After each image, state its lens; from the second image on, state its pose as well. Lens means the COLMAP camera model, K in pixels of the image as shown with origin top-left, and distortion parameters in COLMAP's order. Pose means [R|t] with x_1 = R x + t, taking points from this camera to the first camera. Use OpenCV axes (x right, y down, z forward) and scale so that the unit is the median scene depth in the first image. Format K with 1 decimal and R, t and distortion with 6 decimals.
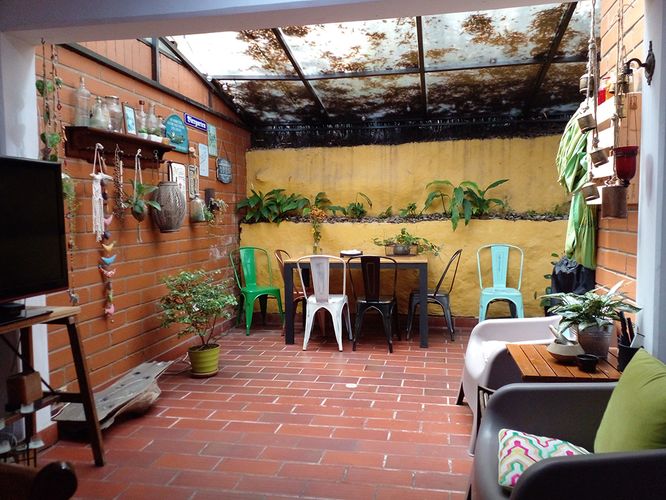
lens RADIAL K [[554.9, 0, 333.0], [0, 554.9, 250.0], [0, 0, 1]] dist [0.035012, -0.005659]
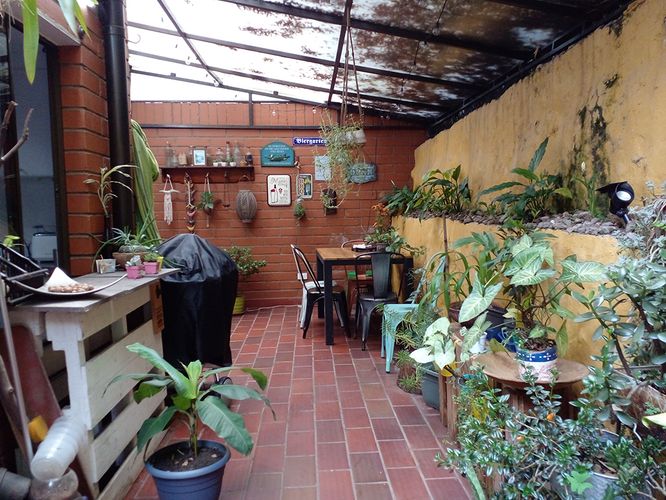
lens RADIAL K [[554.9, 0, 333.0], [0, 554.9, 250.0], [0, 0, 1]] dist [0.035012, -0.005659]
pose [[0.225930, 0.081411, -0.970736, 1.277259], [-0.051594, 0.996103, 0.071531, -0.076259], [0.972776, 0.033923, 0.229250, 0.876481]]
